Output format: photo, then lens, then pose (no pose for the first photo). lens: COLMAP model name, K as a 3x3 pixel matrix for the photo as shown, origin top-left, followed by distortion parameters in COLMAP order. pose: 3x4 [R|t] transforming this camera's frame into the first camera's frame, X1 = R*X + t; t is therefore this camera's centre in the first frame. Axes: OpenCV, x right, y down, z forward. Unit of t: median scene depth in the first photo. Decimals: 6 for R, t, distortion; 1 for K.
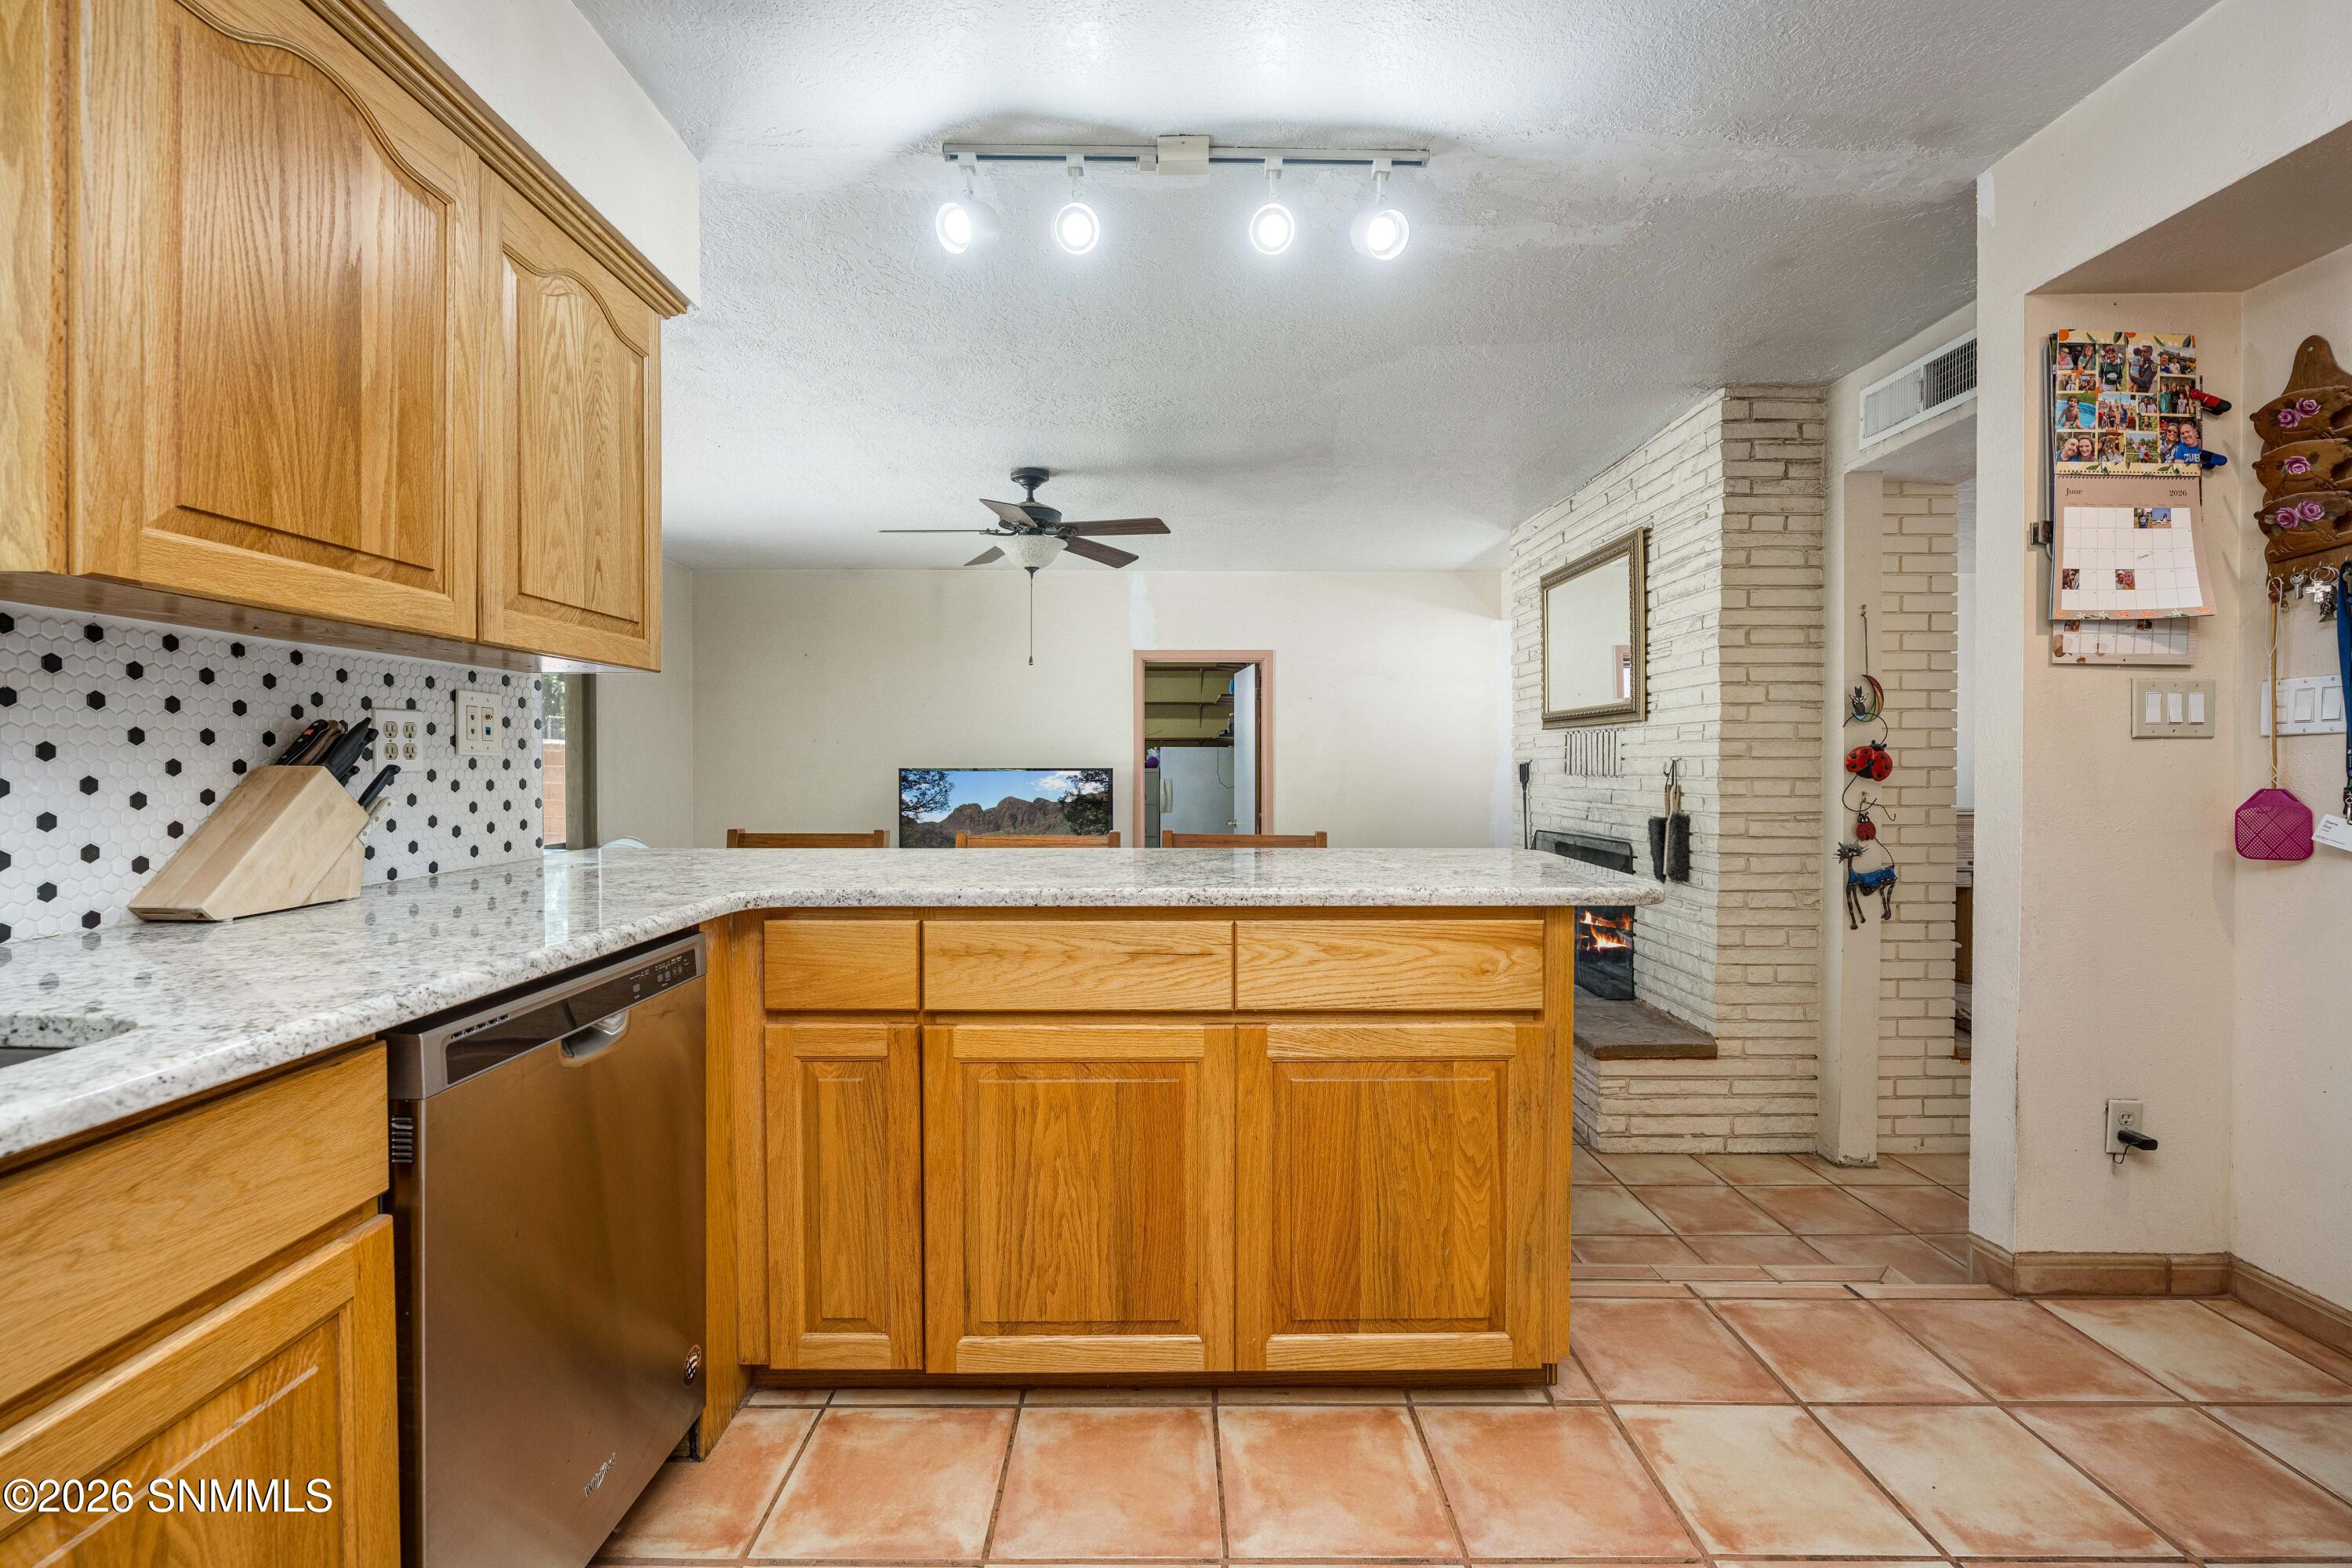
lens RADIAL K [[1001.2, 0, 1170.9], [0, 1001.2, 775.2], [0, 0, 1]] dist [-0.005942, 0.000210]
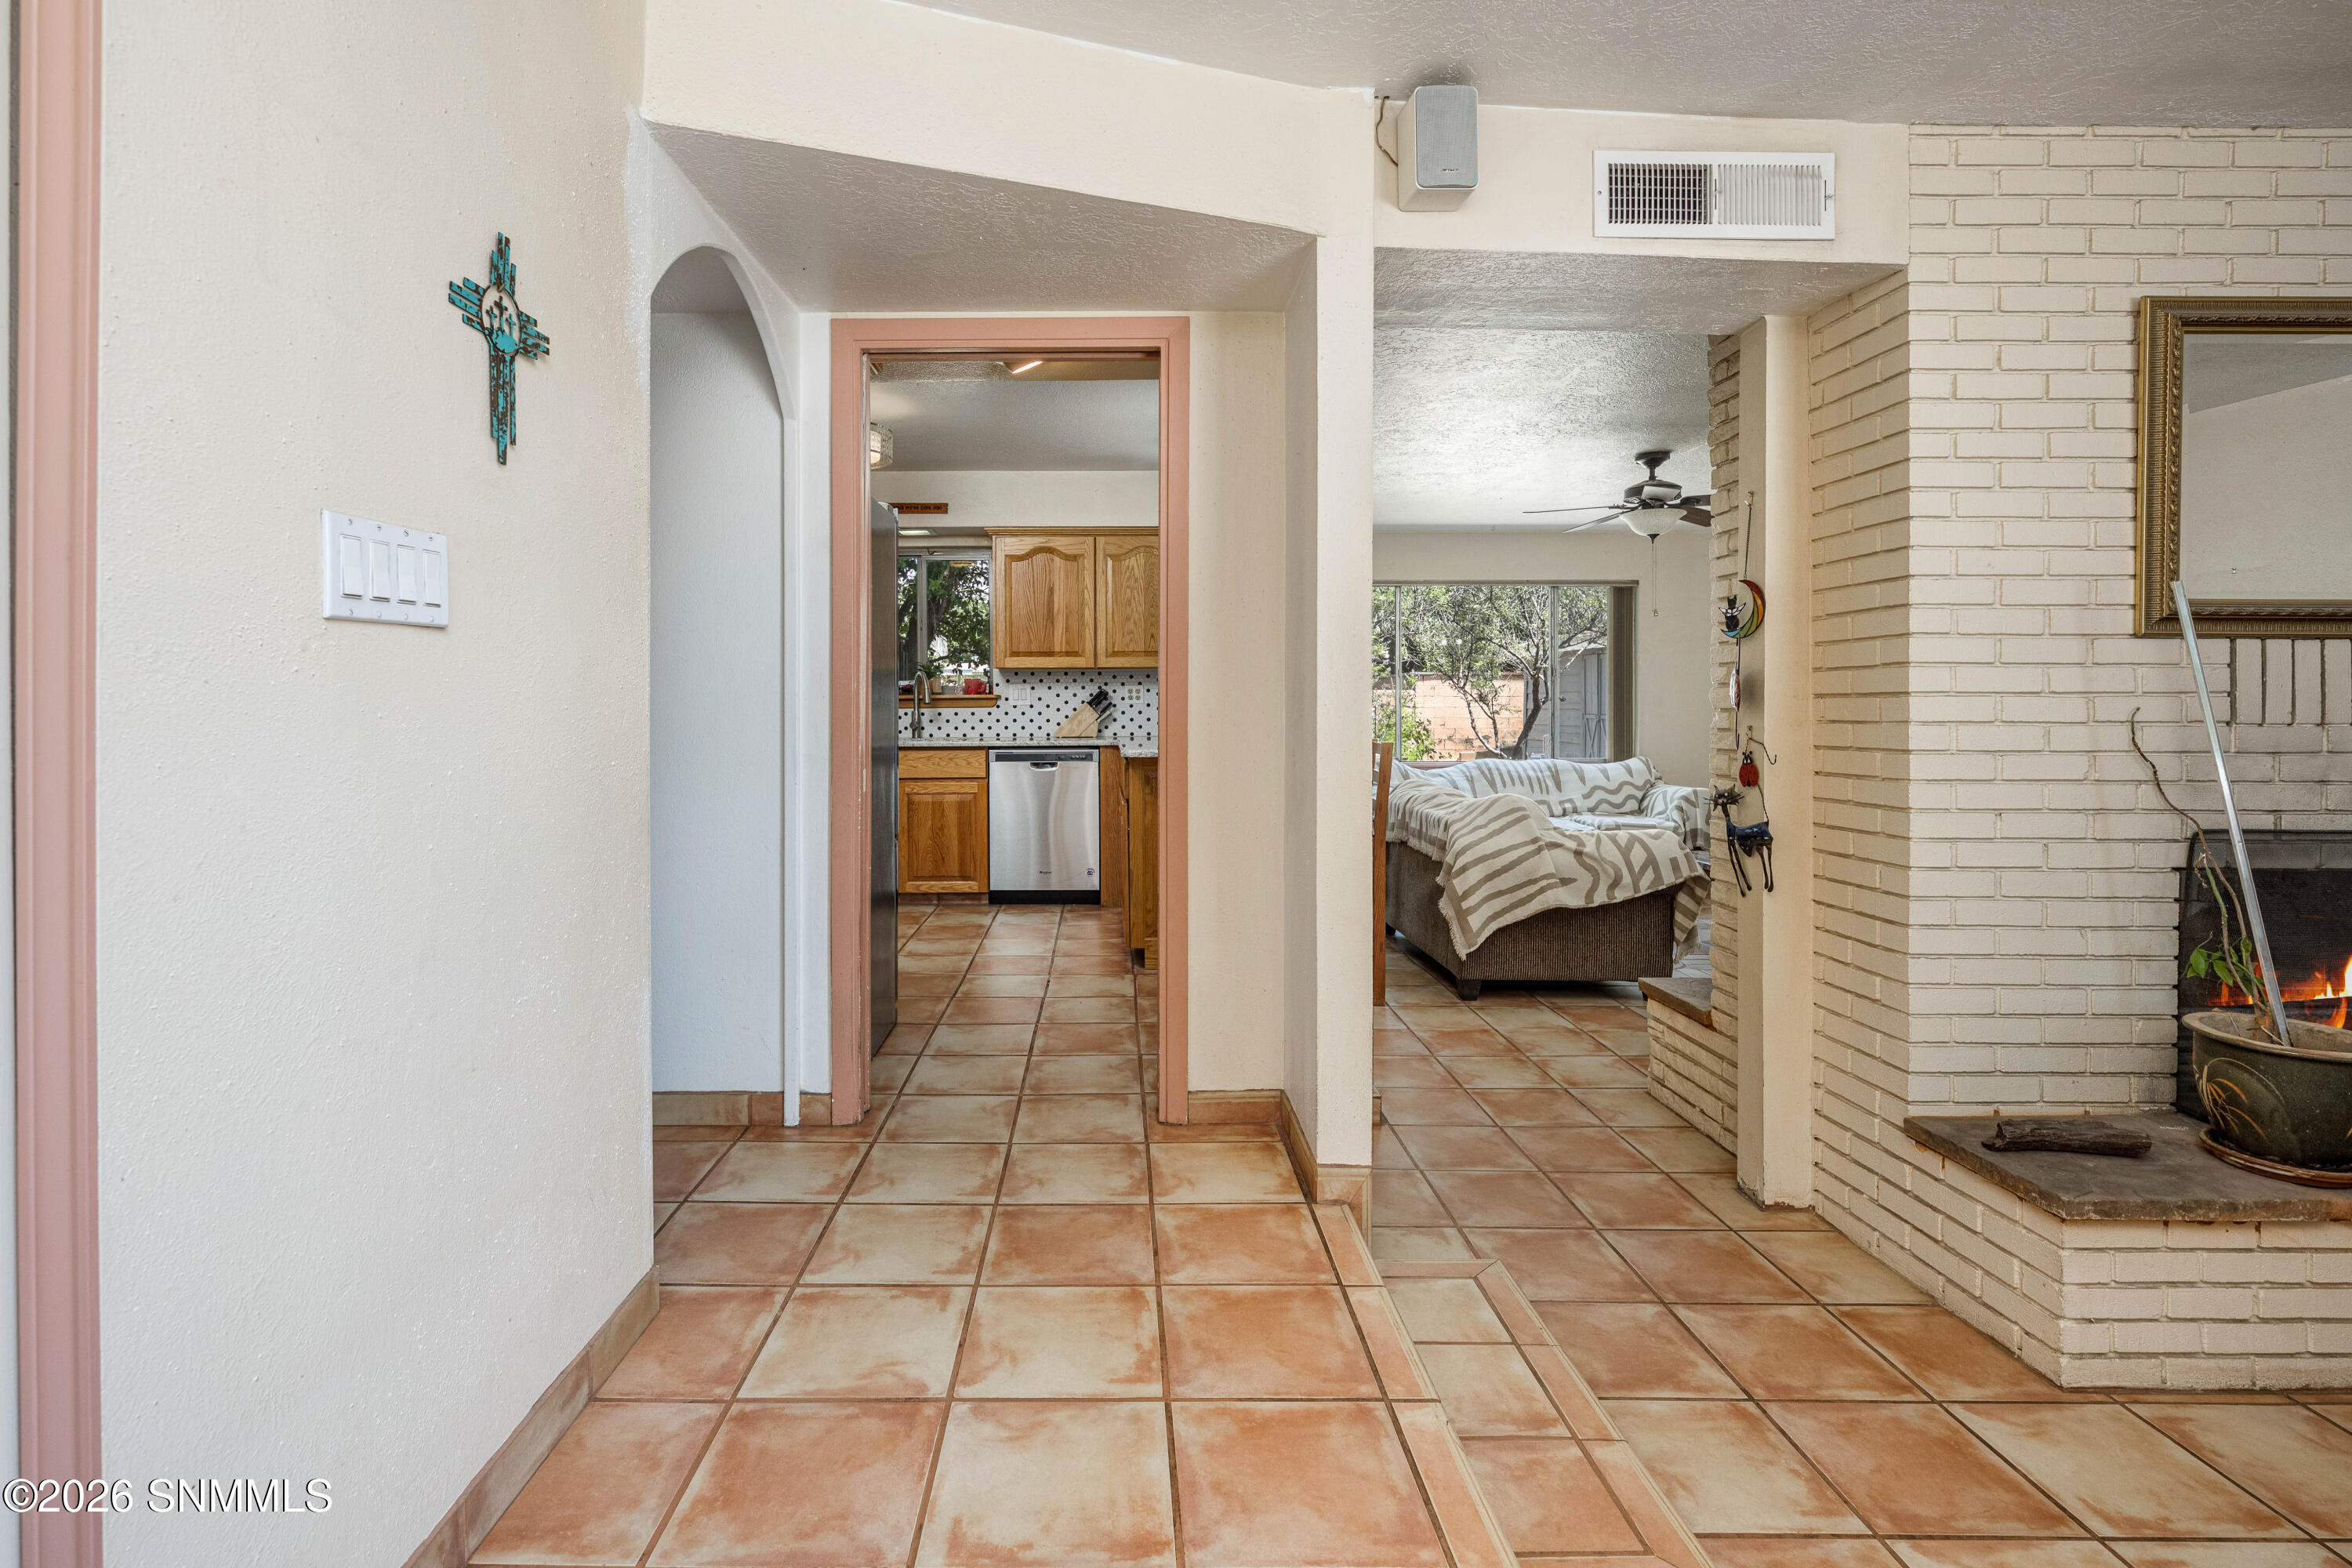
lens RADIAL K [[1103.1, 0, 1087.8], [0, 1103.1, 709.4], [0, 0, 1]] dist [-0.000598, -0.000422]
pose [[-0.007345, -0.000234, -0.999973, 3.308003], [-0.012918, 0.999917, -0.000139, 0.019325], [0.999890, 0.012916, -0.007348, 0.985598]]
